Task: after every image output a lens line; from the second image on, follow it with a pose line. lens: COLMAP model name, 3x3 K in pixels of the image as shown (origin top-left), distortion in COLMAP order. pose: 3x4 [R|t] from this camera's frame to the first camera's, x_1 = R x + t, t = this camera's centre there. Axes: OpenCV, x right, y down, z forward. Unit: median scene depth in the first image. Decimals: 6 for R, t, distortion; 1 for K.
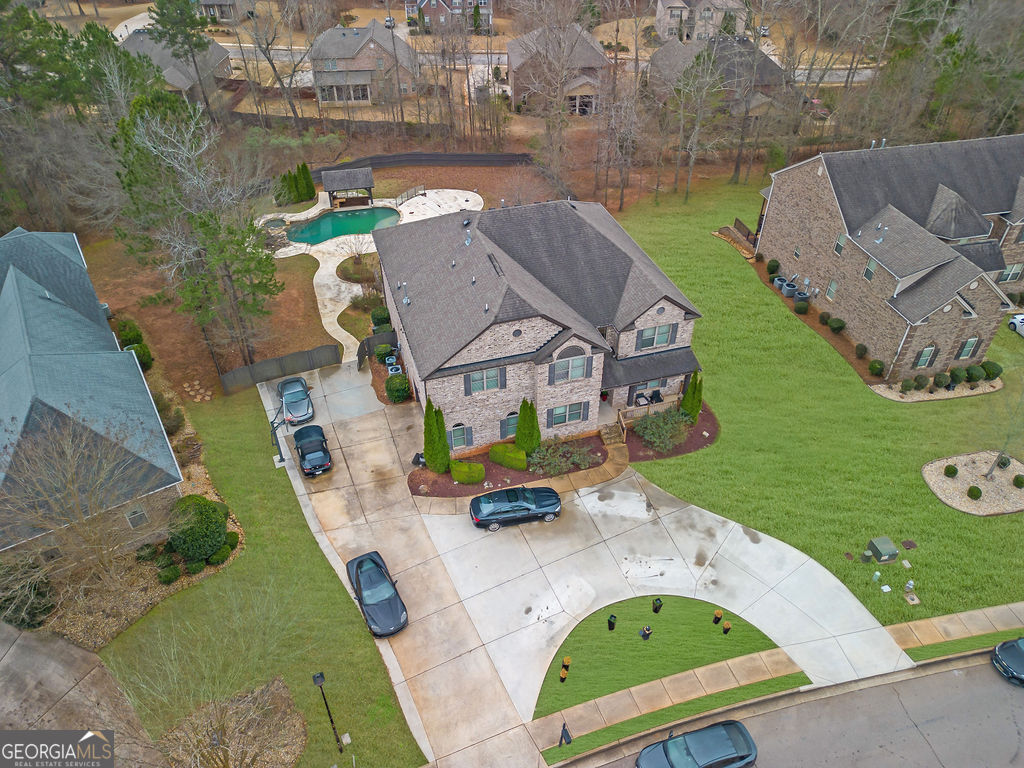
lens RADIAL K [[718.9, 0, 509.0], [0, 718.9, 382.1], [0, 0, 1]] dist [0.075509, -0.076933]
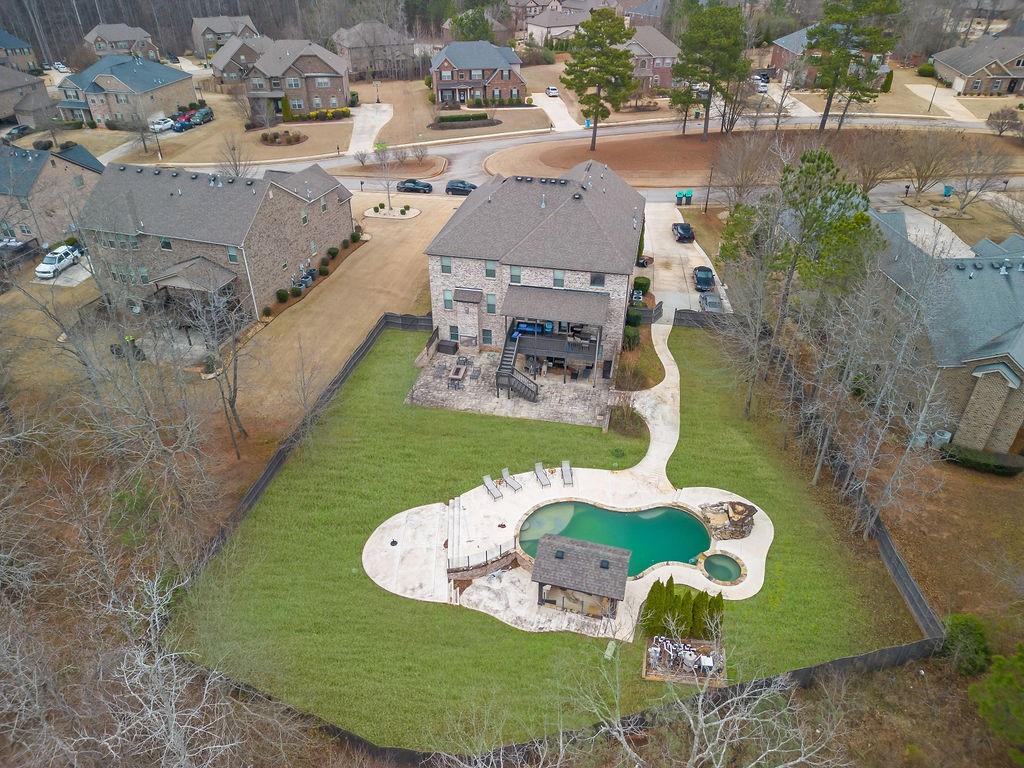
lens RADIAL K [[714.8, 0, 509.7], [0, 714.8, 387.5], [0, 0, 1]] dist [0.070578, -0.066601]
pose [[-0.875592, -0.260478, 0.406805, -0.655261], [0.308850, 0.345653, 0.886079, -1.486962], [-0.371417, 0.901485, -0.222203, 1.869976]]
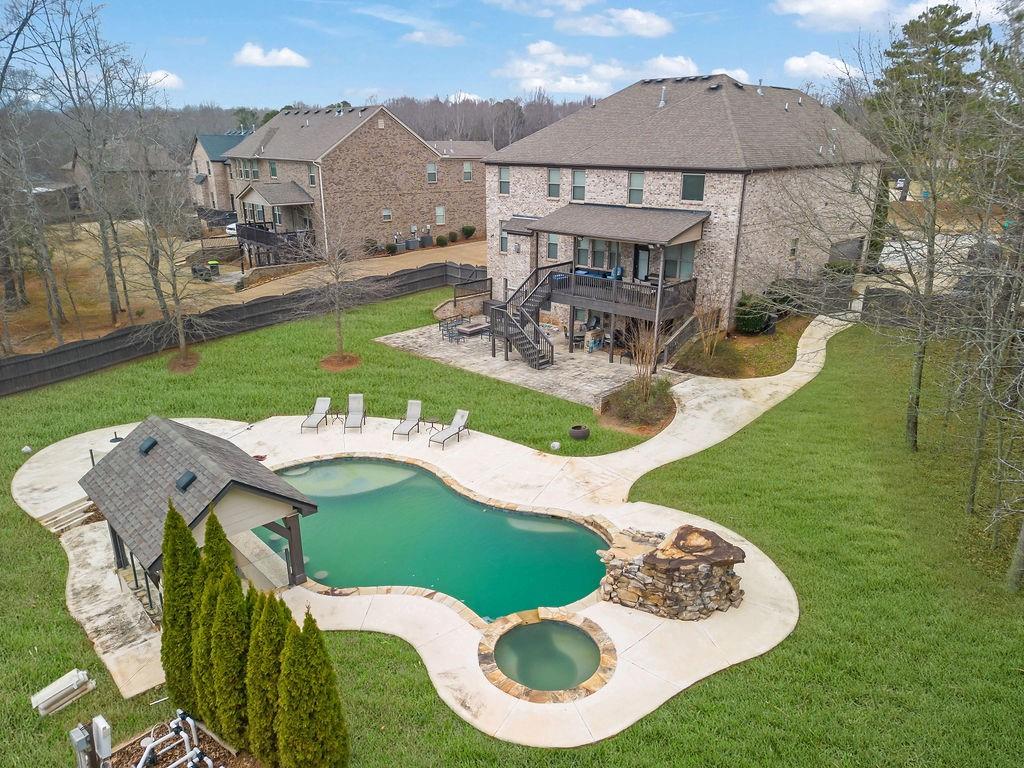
lens RADIAL K [[714.8, 0, 509.7], [0, 714.8, 387.5], [0, 0, 1]] dist [0.070578, -0.066601]
pose [[-0.487525, -0.278760, 0.827413, -0.816558], [0.550581, 0.637335, 0.539133, -0.667617], [-0.677628, 0.718399, -0.157236, 1.734046]]
